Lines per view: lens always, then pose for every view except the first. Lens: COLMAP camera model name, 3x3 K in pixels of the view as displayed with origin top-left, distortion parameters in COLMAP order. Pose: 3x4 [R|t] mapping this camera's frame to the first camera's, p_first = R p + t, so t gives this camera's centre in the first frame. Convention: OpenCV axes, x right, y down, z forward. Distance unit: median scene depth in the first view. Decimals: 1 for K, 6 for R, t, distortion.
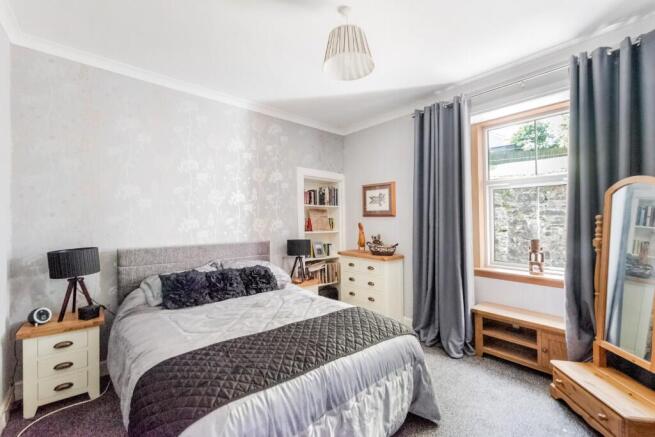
lens RADIAL K [[278.3, 0, 328.4], [0, 278.3, 219.7], [0, 0, 1]] dist [-0.000103, -0.000395]
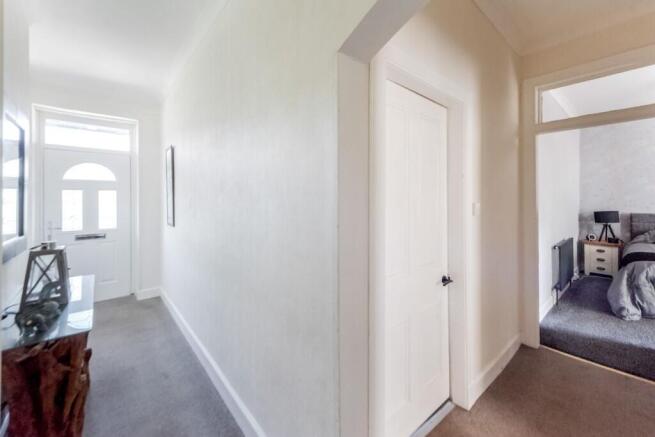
lens RADIAL K [[267.4, 0, 327.5], [0, 267.4, 200.8], [0, 0, 1]] dist [-0.000730, -0.000171]
pose [[-0.005667, -0.002261, -0.999981, 1.045434], [-0.002011, 0.999995, -0.002250, 0.030394], [0.999982, 0.001998, -0.005672, -1.027954]]
